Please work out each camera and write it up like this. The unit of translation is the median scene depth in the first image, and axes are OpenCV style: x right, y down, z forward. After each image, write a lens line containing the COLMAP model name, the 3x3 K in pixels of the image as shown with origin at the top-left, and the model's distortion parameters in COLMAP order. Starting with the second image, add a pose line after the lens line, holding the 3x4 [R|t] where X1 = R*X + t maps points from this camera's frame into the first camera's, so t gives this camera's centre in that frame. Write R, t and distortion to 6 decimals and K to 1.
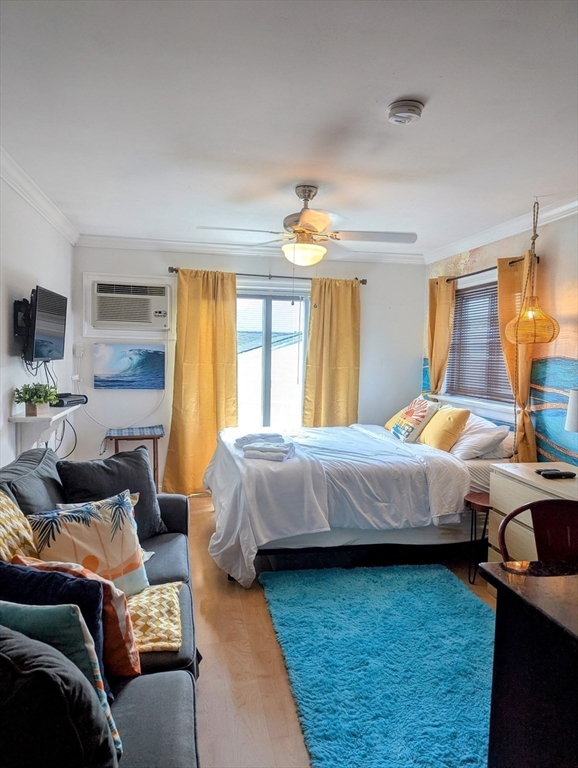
lens RADIAL K [[535.8, 0, 286.8], [0, 535.8, 380.1], [0, 0, 1]] dist [0.040063, -0.000093]
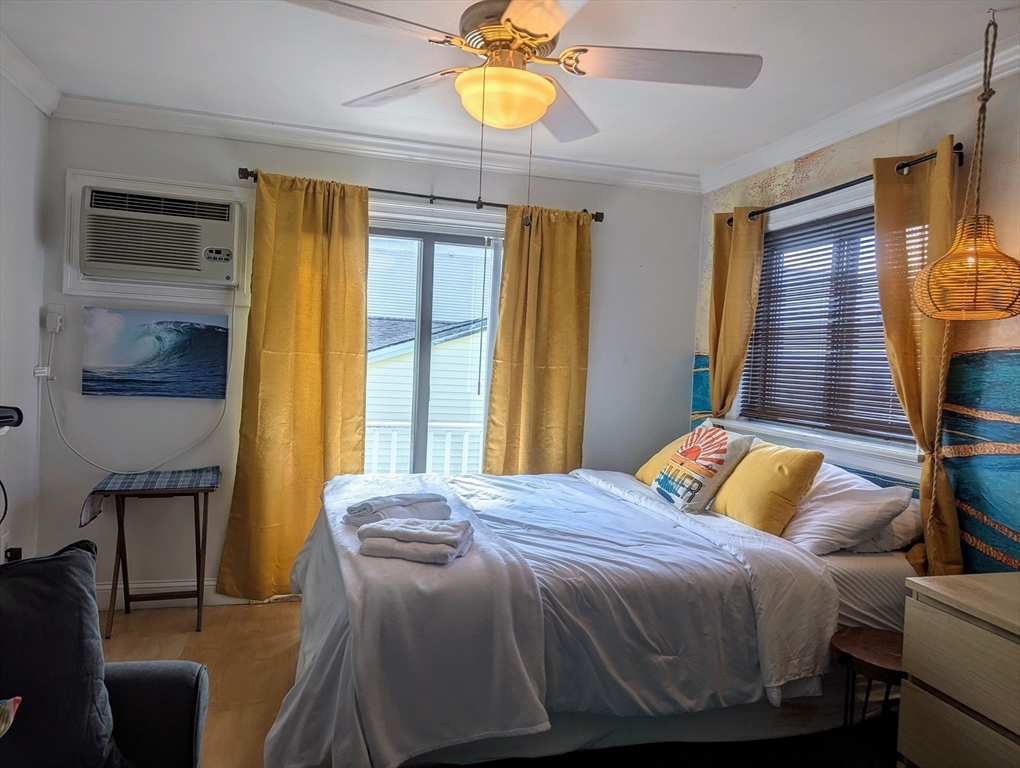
lens RADIAL K [[710.6, 0, 517.2], [0, 710.6, 375.7], [0, 0, 1]] dist [0.024376, -0.003275]
pose [[0.996074, 0.024277, 0.085126, -0.002013], [-0.022288, 0.999458, -0.024232, 0.005623], [-0.085668, 0.022240, 0.996075, 0.314637]]
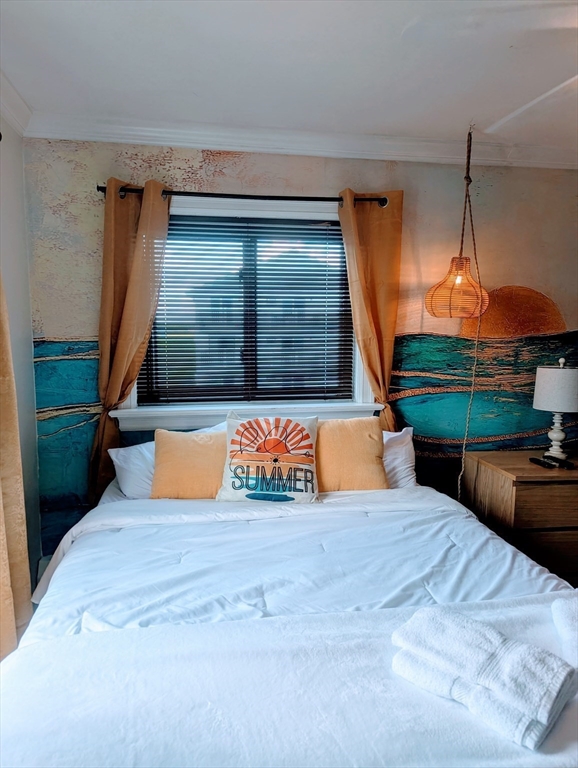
lens RADIAL K [[535.8, 0, 286.0], [0, 535.8, 391.0], [0, 0, 1]] dist [0.040063, -0.000093]
pose [[0.031079, -0.131914, 0.990774, -0.274219], [0.053304, 0.990061, 0.130147, -0.059344], [-0.998095, 0.048767, 0.037802, 0.949008]]
